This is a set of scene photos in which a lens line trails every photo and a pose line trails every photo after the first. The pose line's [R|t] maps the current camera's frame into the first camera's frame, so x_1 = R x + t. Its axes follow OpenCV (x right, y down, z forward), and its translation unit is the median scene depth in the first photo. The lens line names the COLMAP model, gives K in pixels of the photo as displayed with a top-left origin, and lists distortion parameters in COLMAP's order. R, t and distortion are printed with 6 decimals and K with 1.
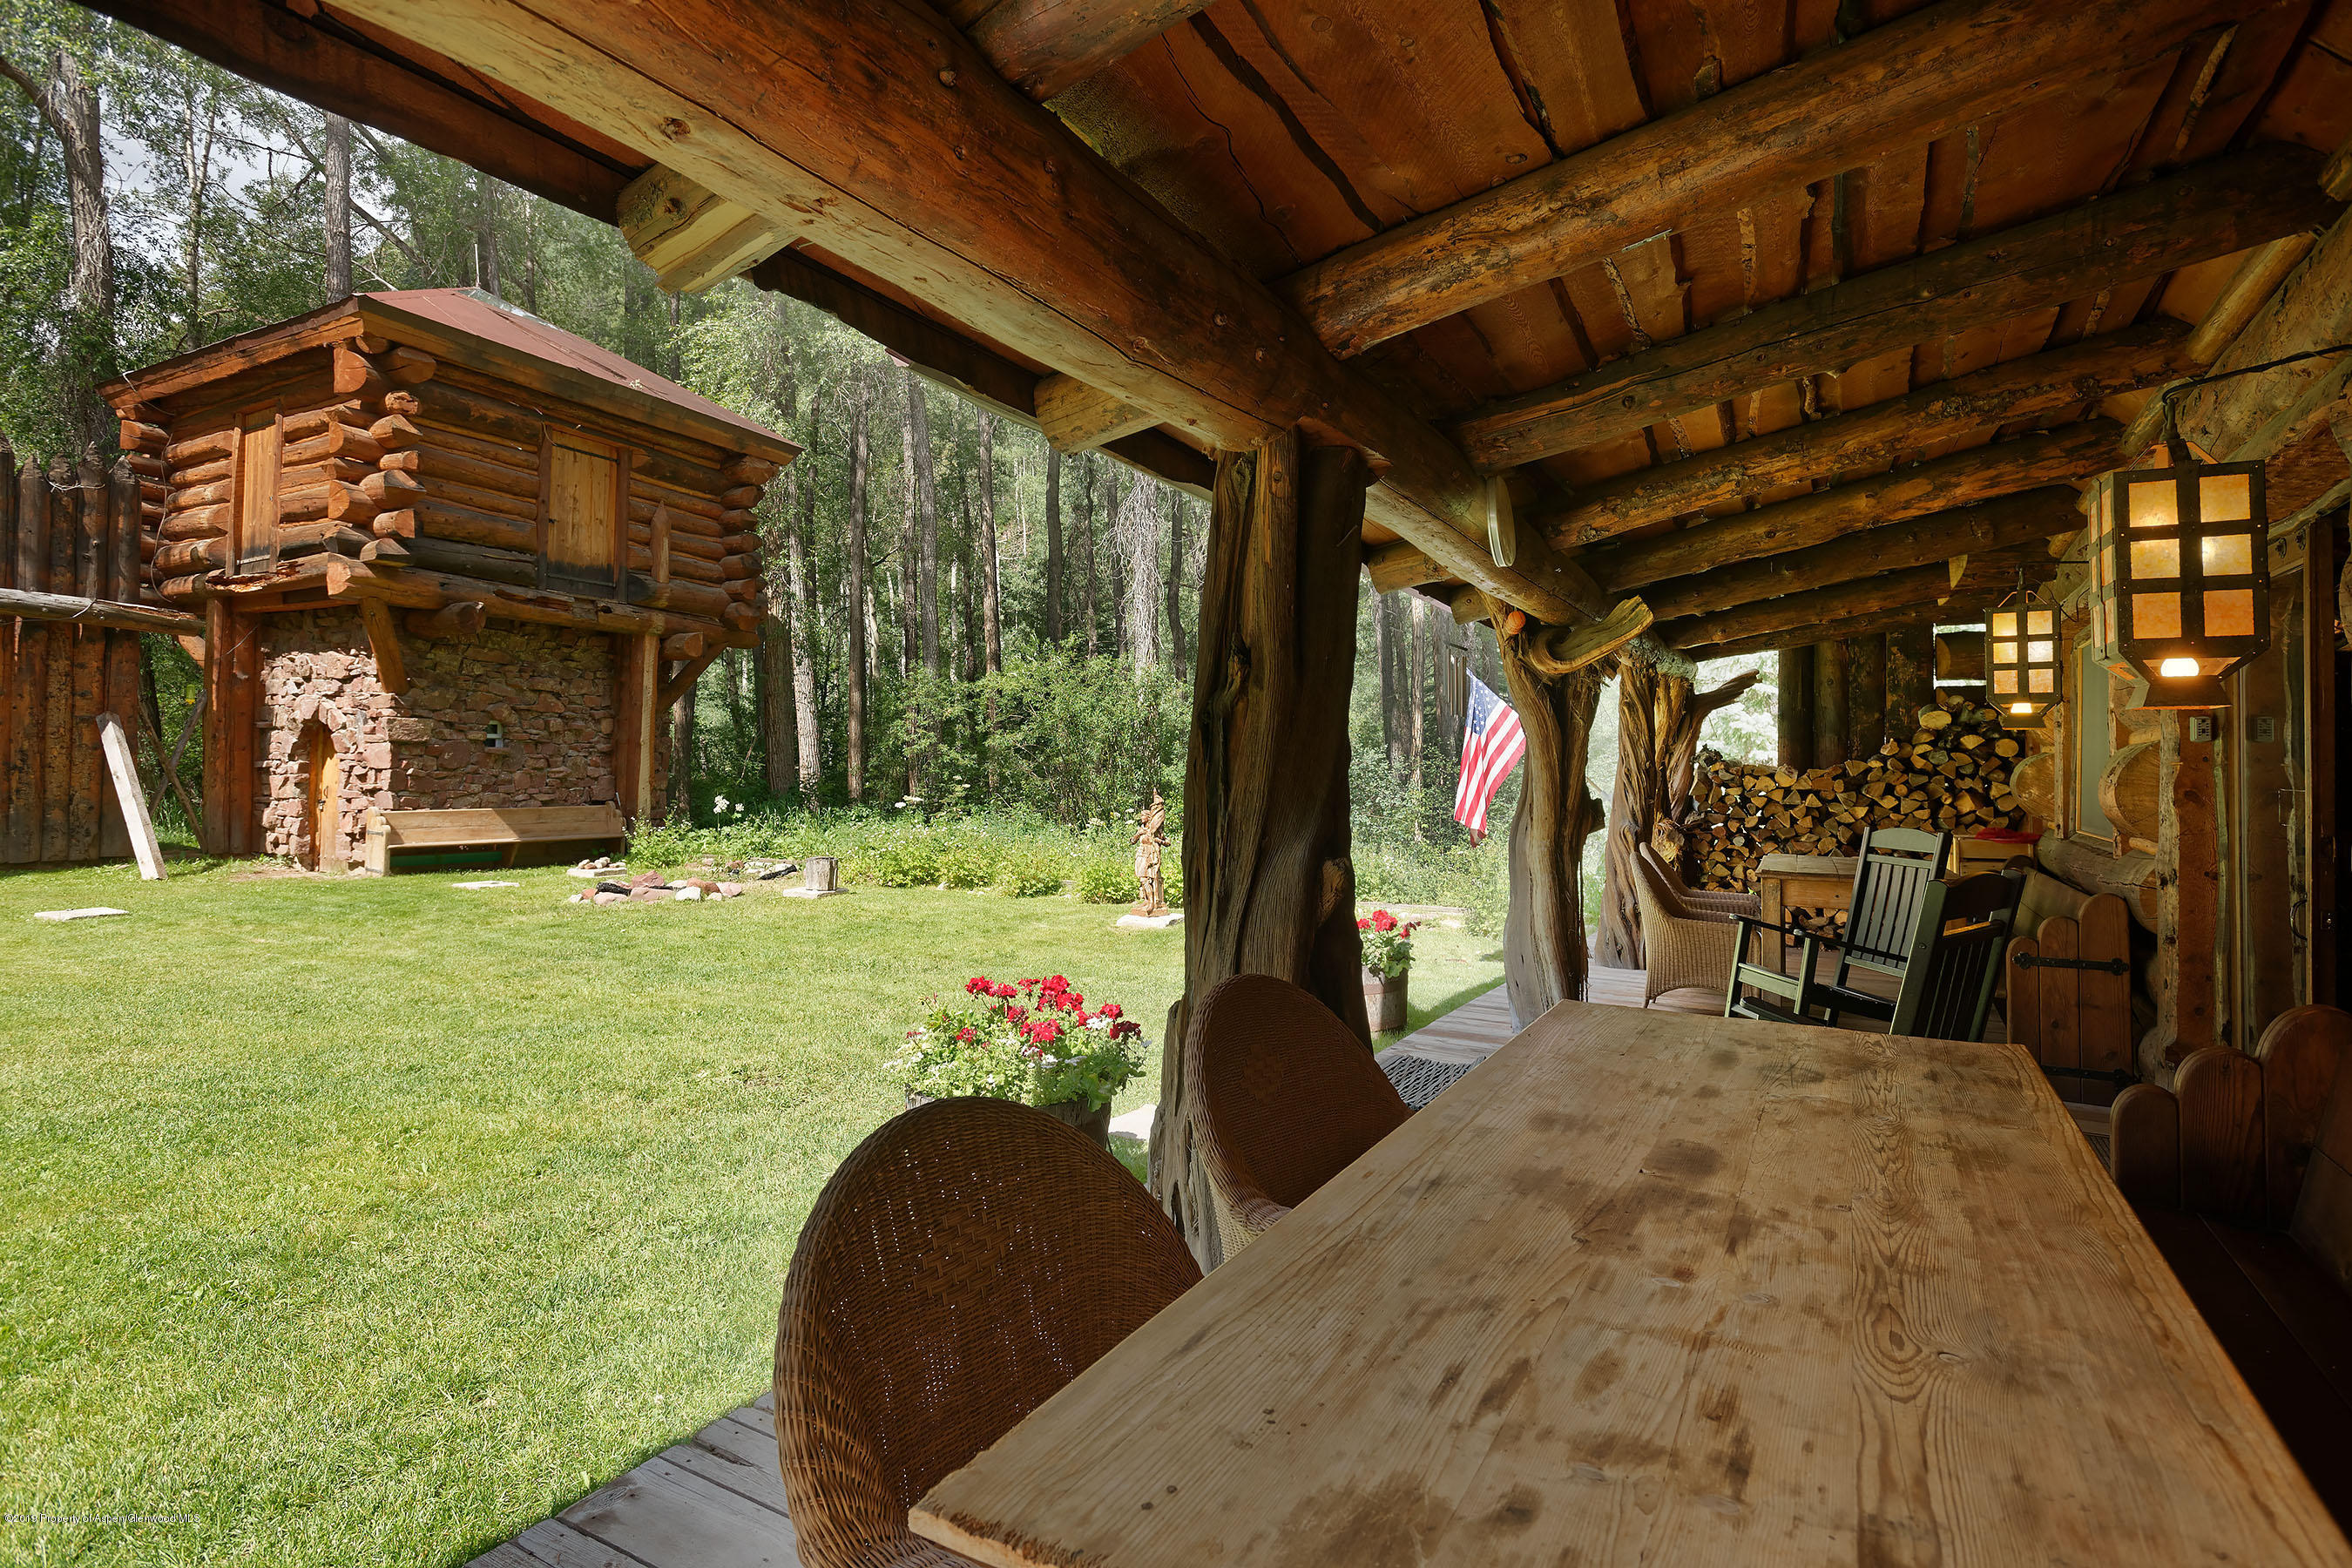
lens RADIAL K [[1246.5, 0, 1174.6], [0, 1246.5, 767.4], [0, 0, 1]] dist [-0.005531, -0.000224]
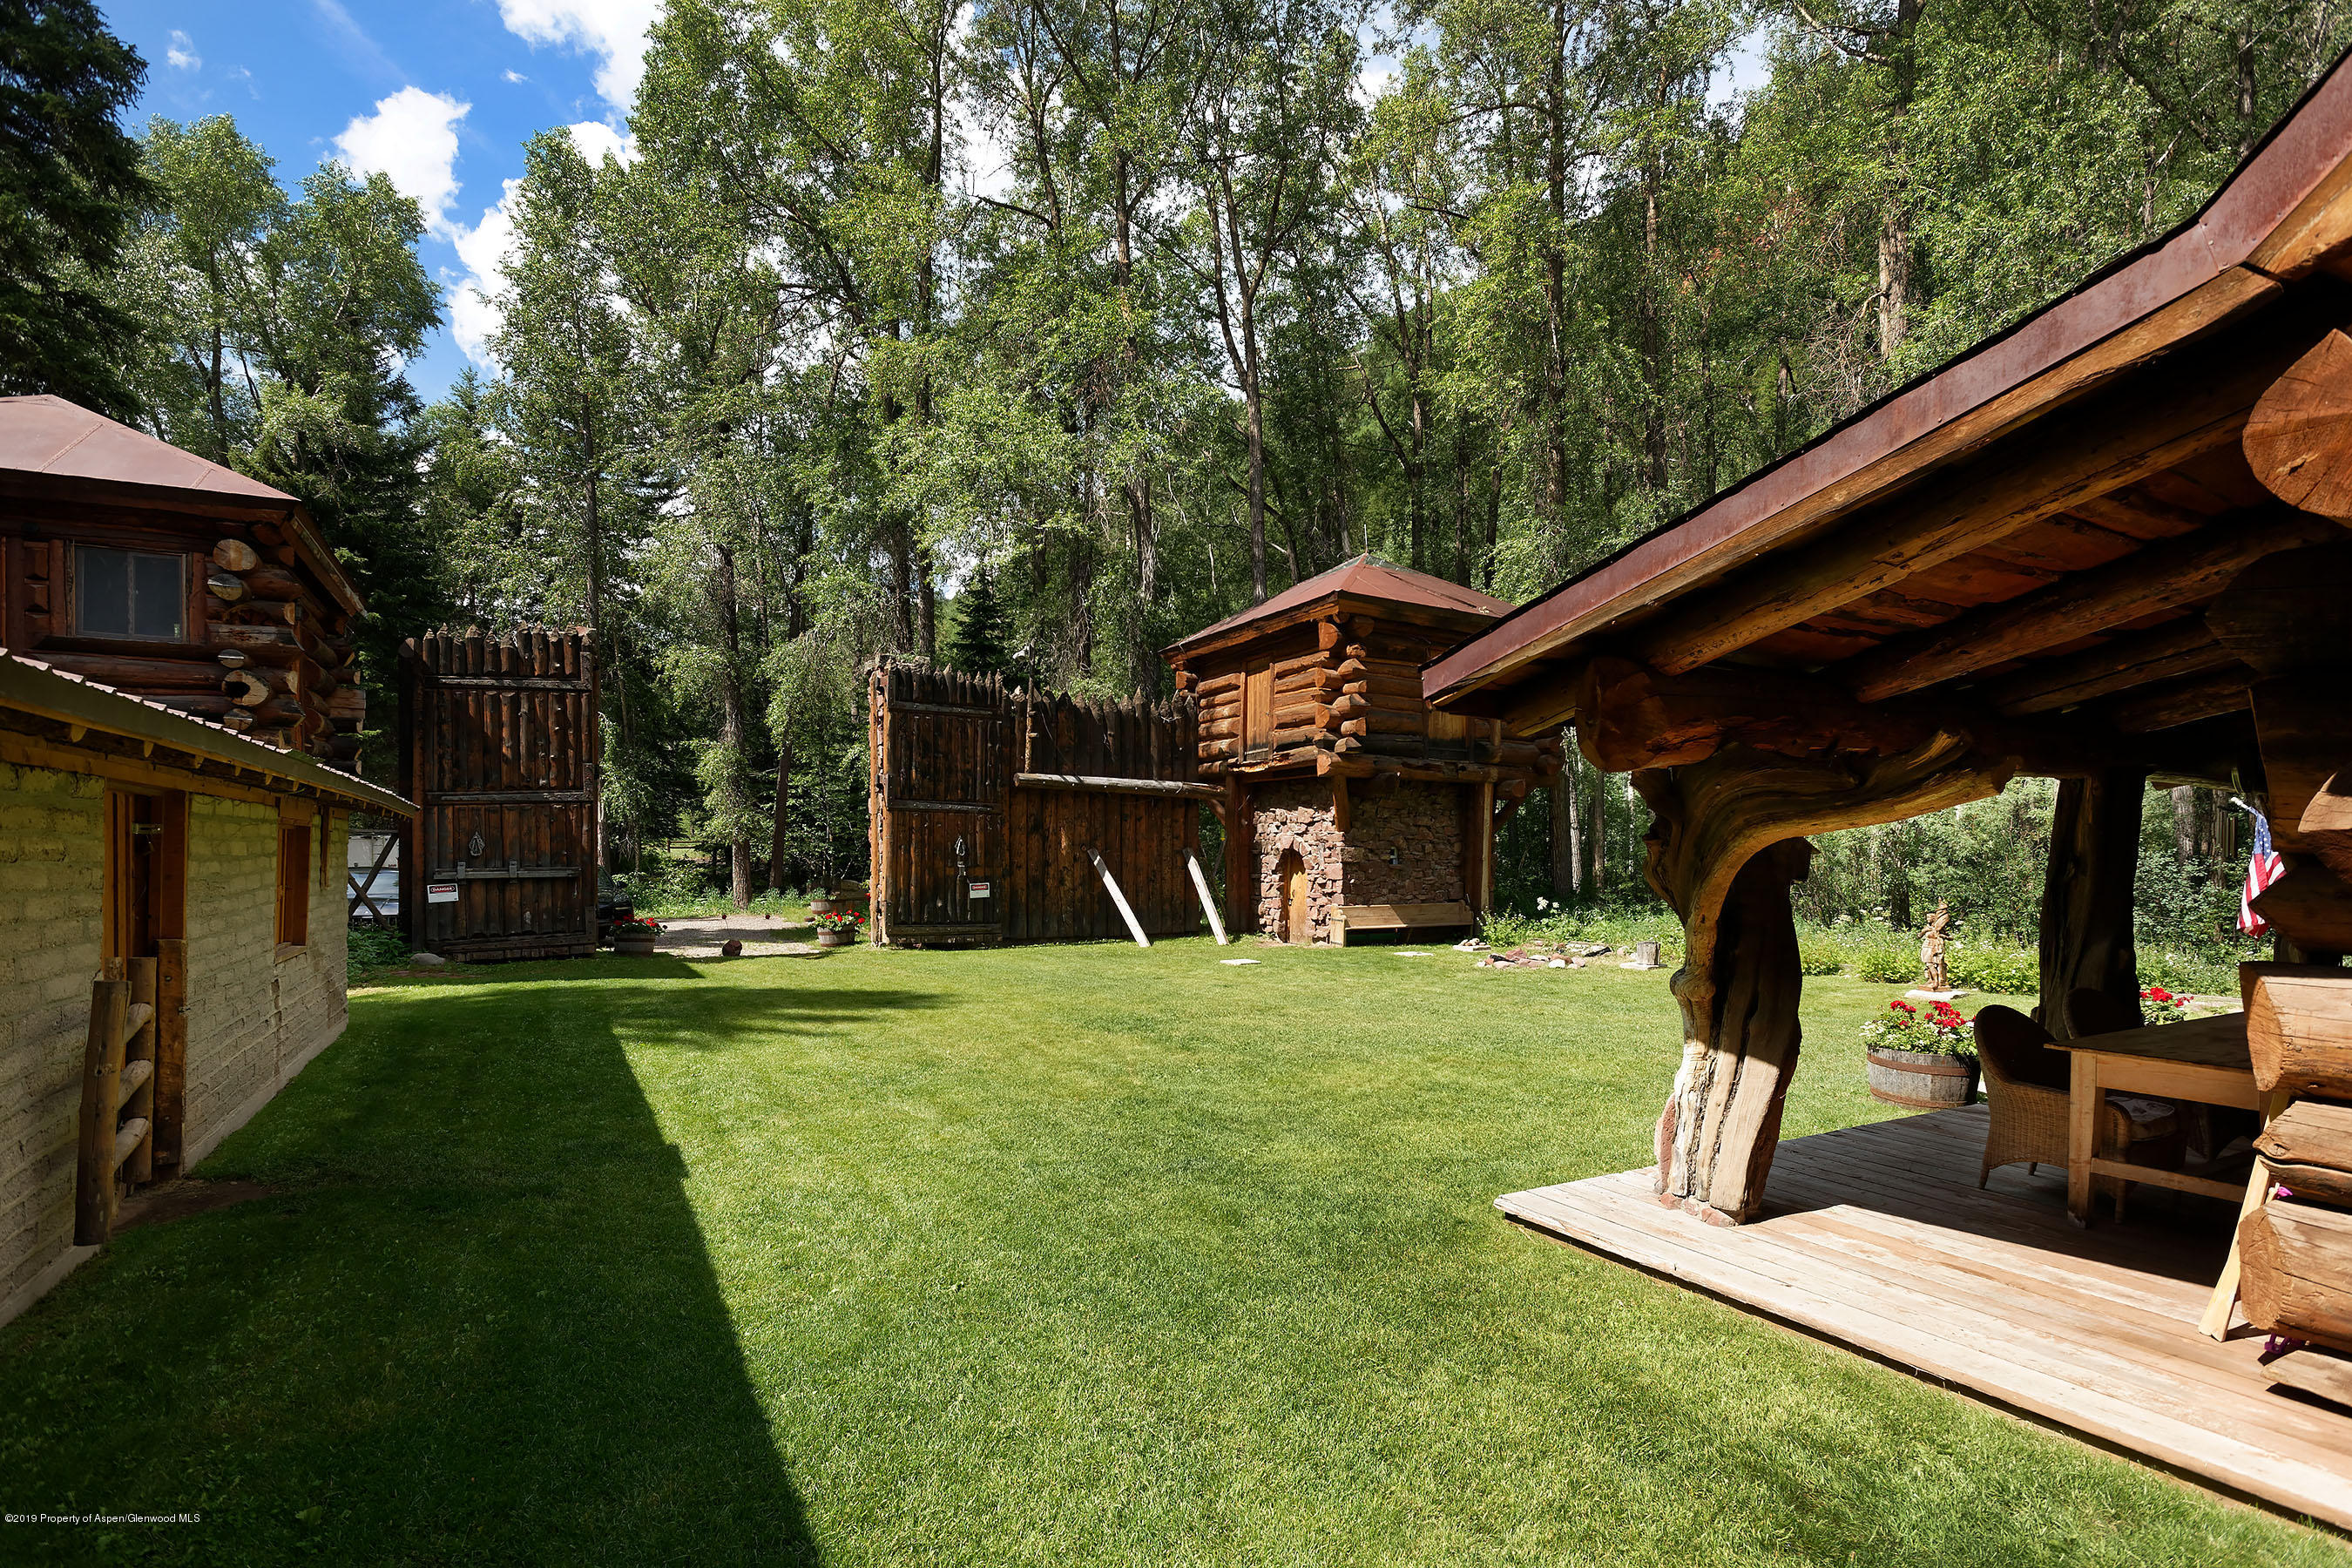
lens RADIAL K [[1135.5, 0, 1157.1], [0, 1135.5, 892.7], [0, 0, 1]] dist [0.000680, 0.000489]
pose [[0.843482, 0.002282, -0.537153, -0.049032], [0.012874, 0.999618, 0.024462, -0.020192], [0.537004, -0.027549, 0.843130, -0.340649]]
